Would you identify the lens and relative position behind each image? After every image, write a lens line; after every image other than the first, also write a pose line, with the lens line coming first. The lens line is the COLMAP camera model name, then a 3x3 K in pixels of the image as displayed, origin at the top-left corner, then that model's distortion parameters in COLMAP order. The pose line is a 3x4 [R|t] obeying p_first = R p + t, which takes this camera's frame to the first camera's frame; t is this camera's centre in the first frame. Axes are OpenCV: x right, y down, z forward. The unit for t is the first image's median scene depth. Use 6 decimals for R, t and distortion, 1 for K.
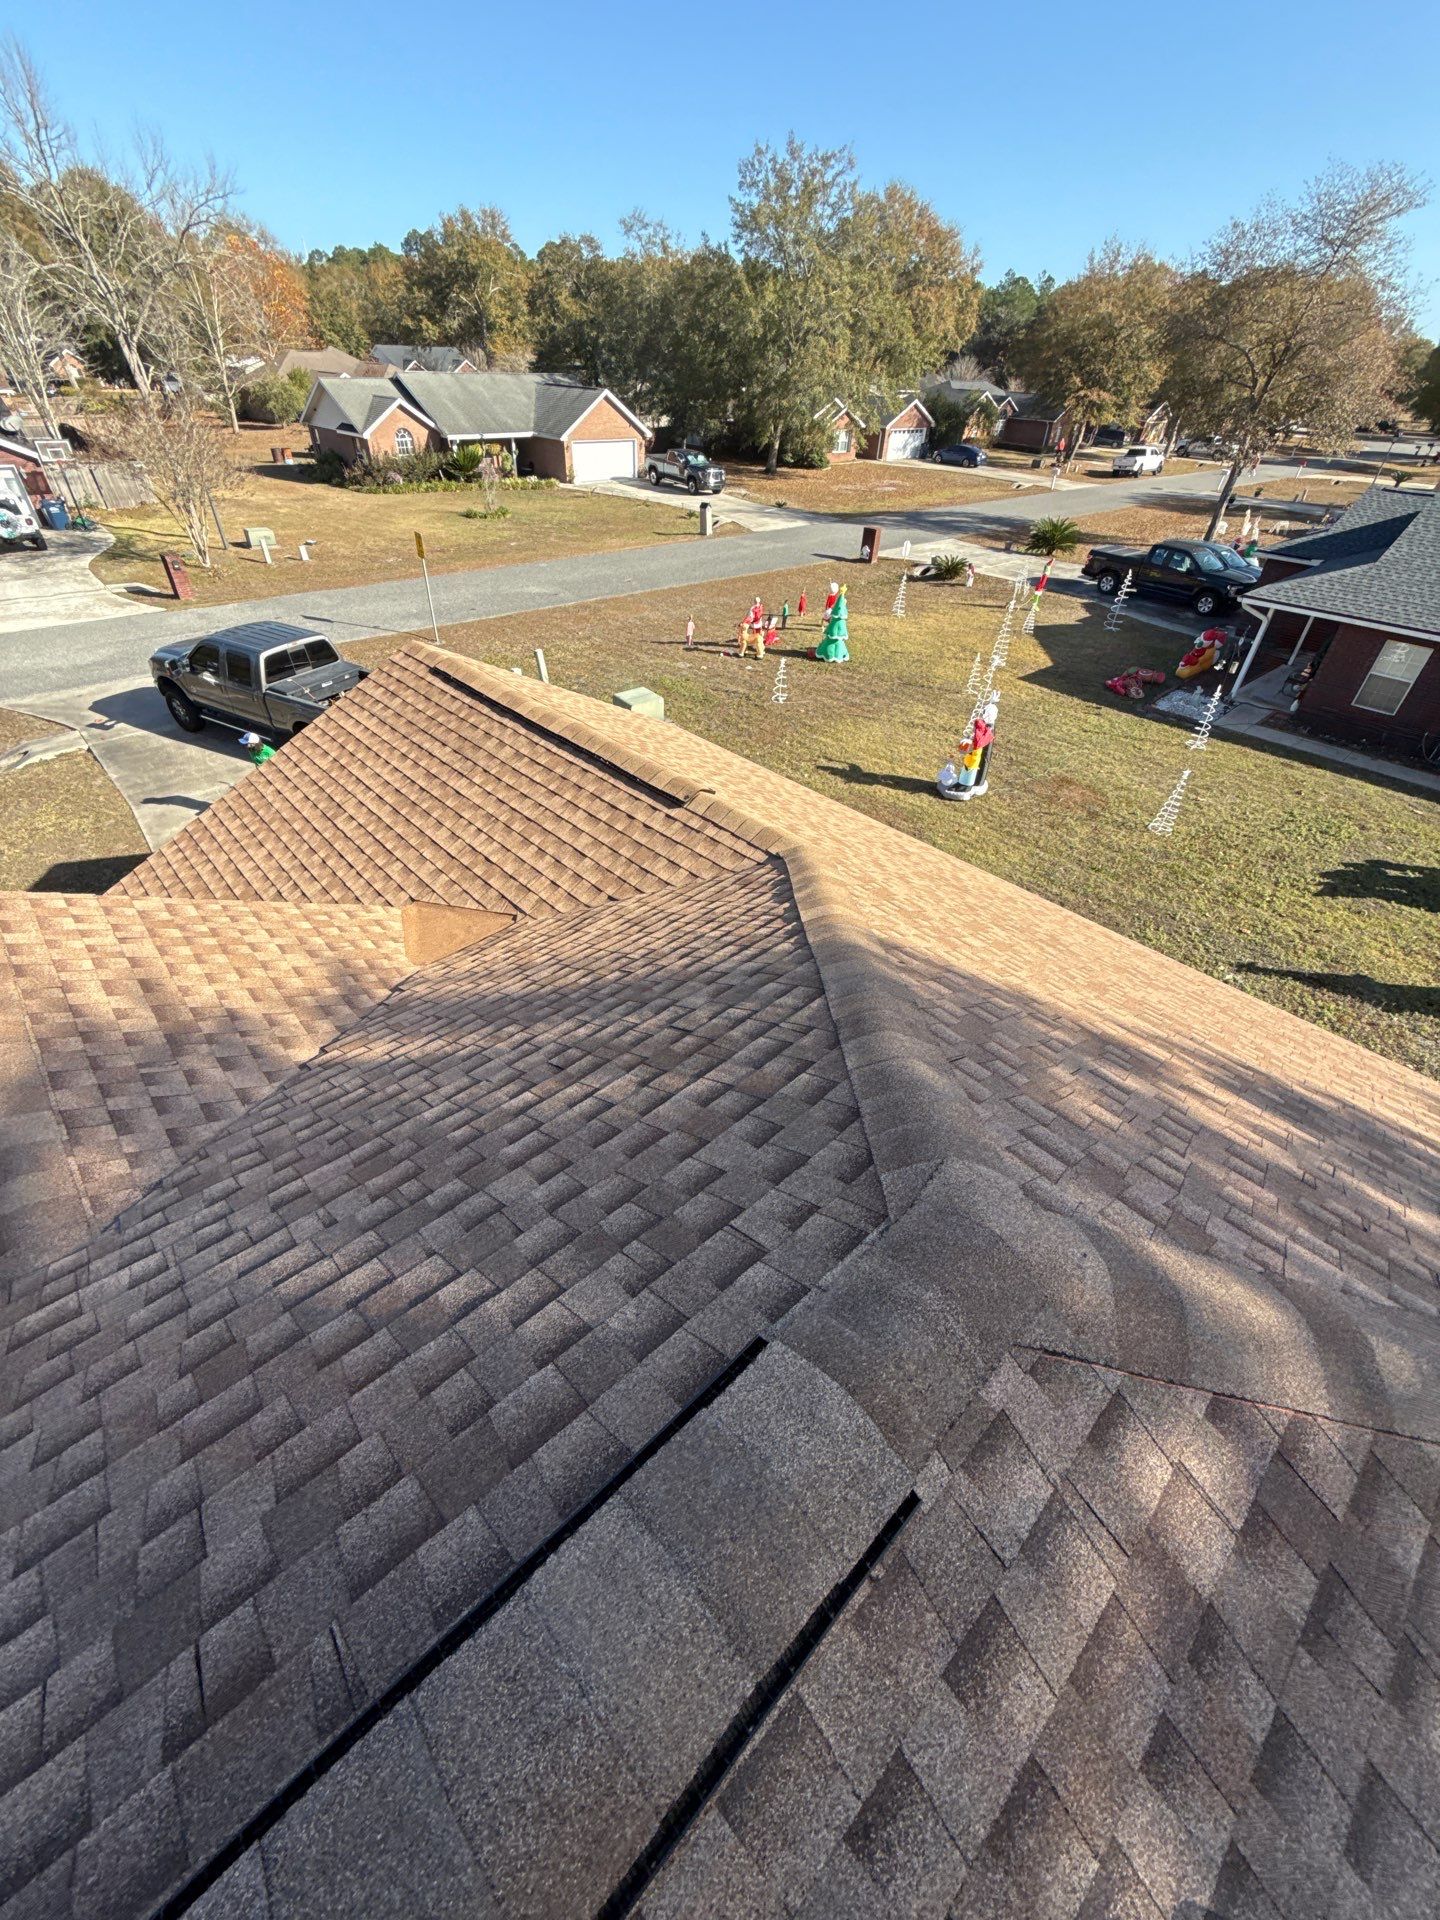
lens RADIAL K [[763.6, 0, 722.6], [0, 763.6, 966.4], [0, 0, 1]] dist [-0.002000, -0.000249]
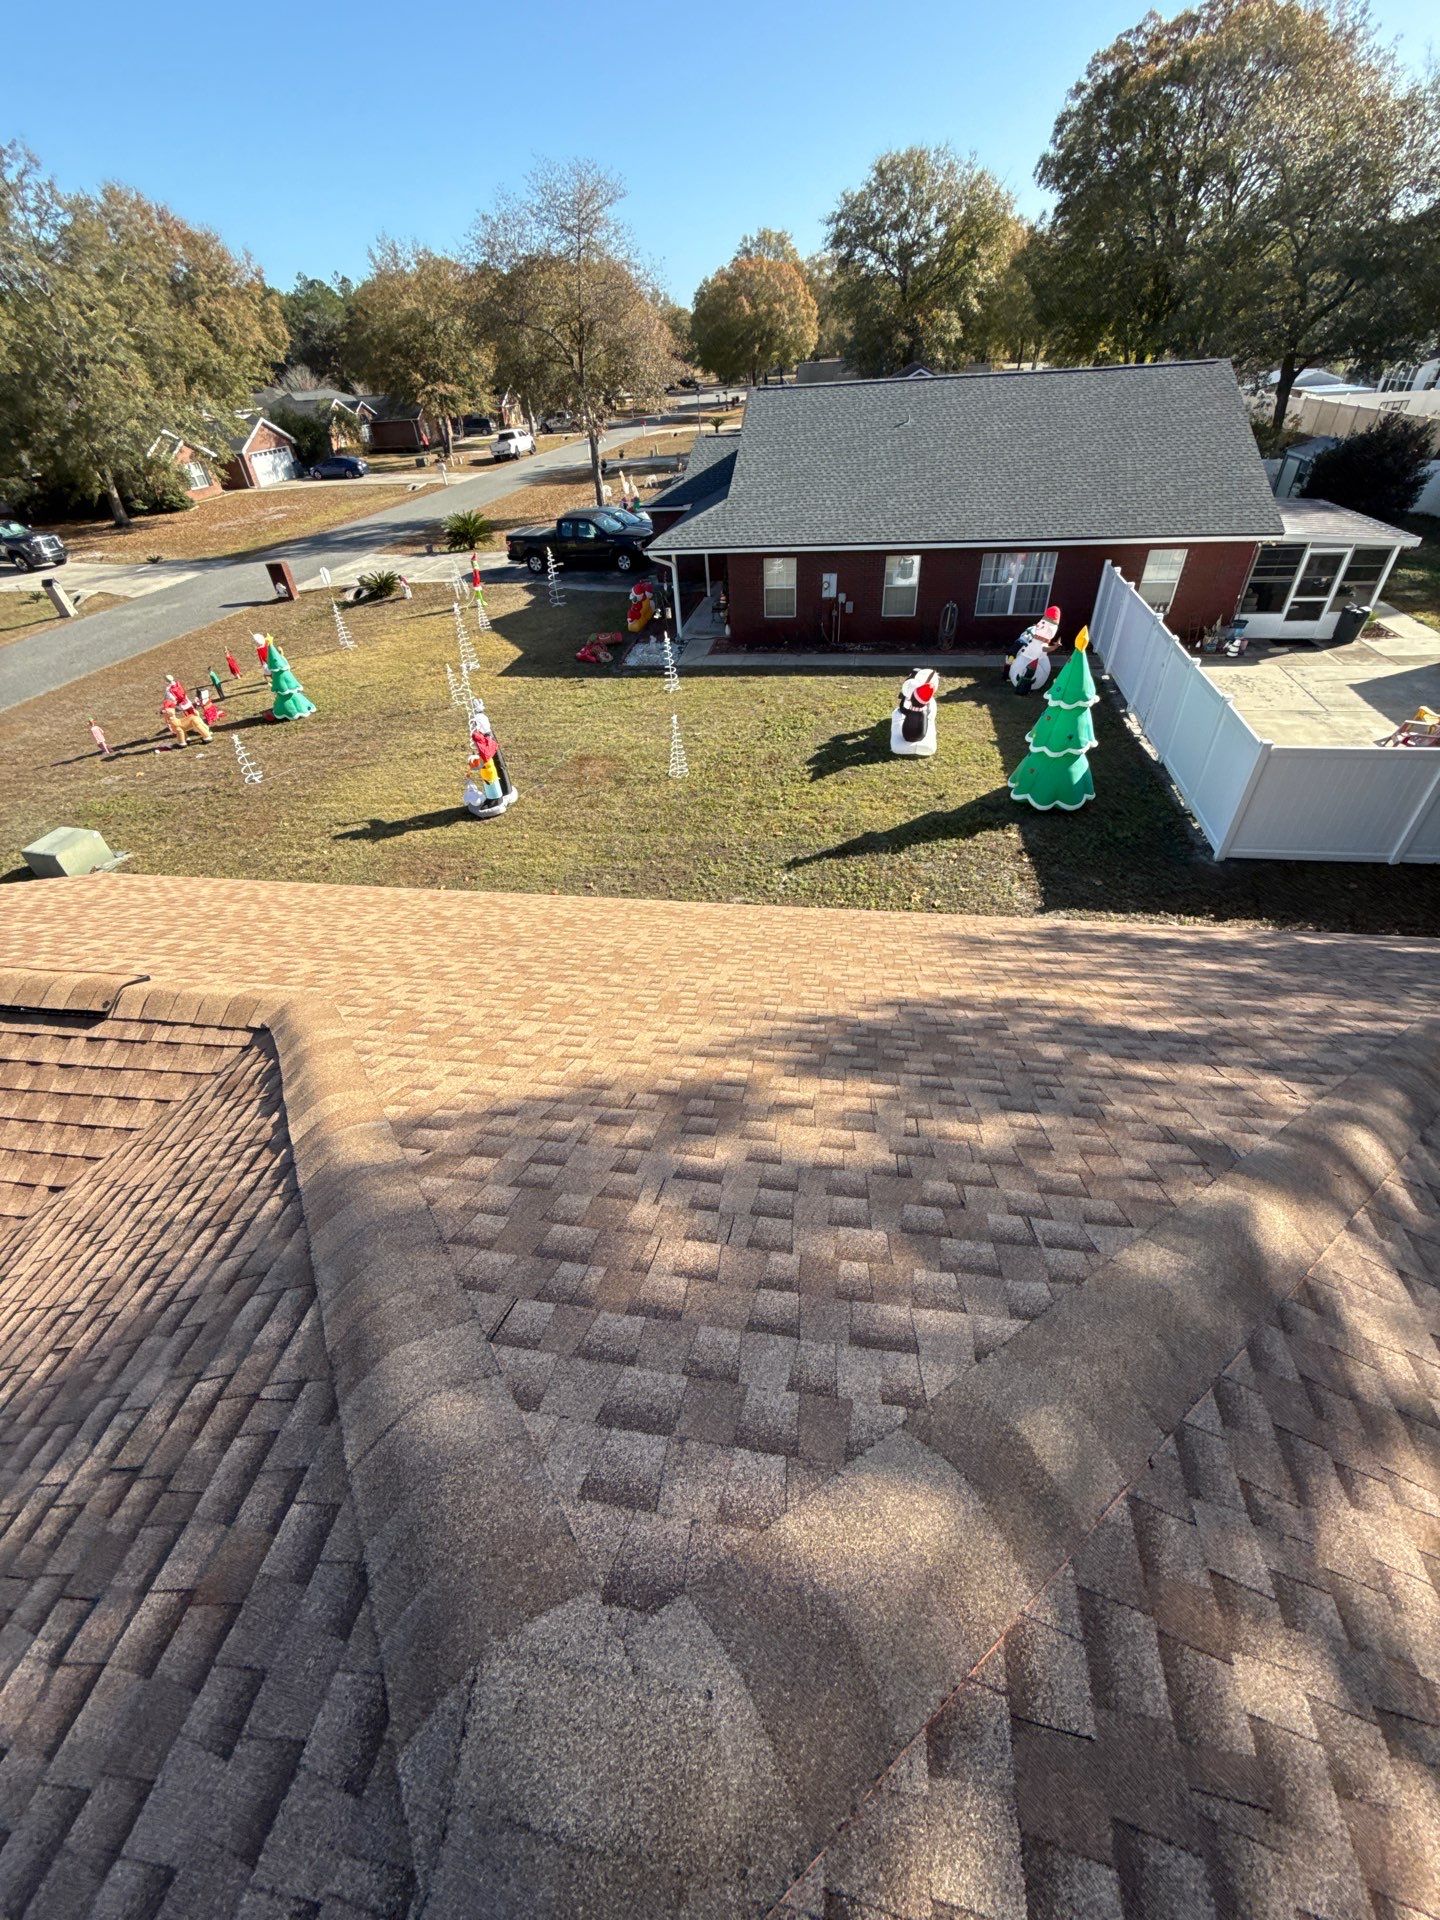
lens RADIAL K [[763.6, 0, 728.7], [0, 763.6, 965.2], [0, 0, 1]] dist [-0.002000, -0.000249]
pose [[0.784346, -0.448660, 0.428375, 0.031343], [0.448671, 0.887185, 0.107689, -0.016374], [-0.428364, 0.107734, 0.897161, 0.020620]]
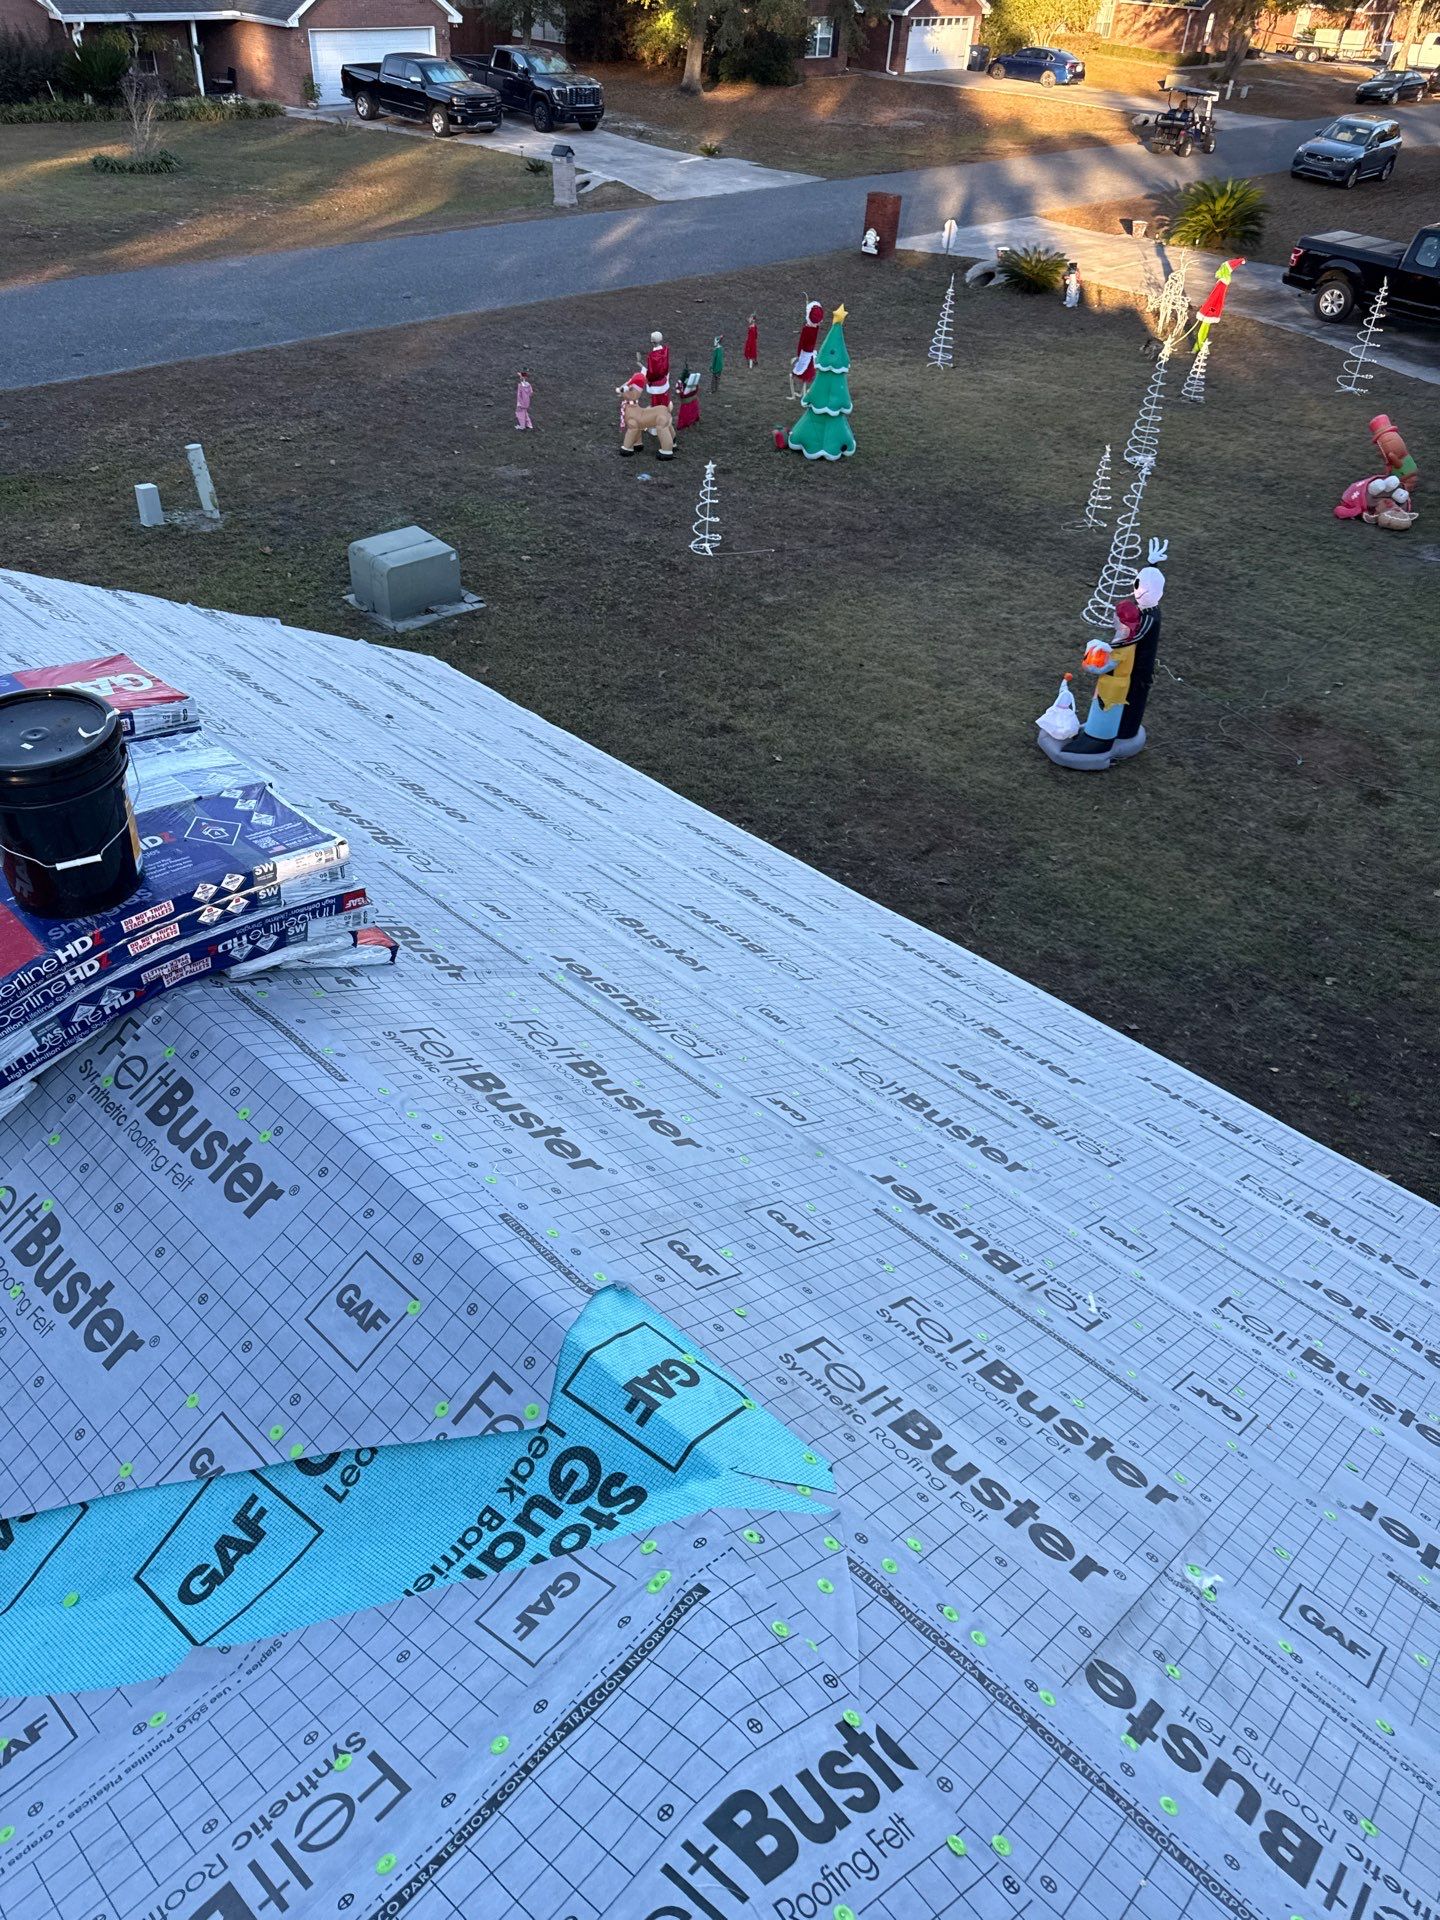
lens RADIAL K [[1399.7, 0, 725.4], [0, 1399.7, 949.5], [0, 0, 1]] dist [0.008571, -0.009246]
pose [[0.997519, -0.029546, 0.063905, 0.023085], [0.031285, 0.999162, -0.026394, -0.071553], [-0.063072, 0.028328, 0.997607, 0.124610]]
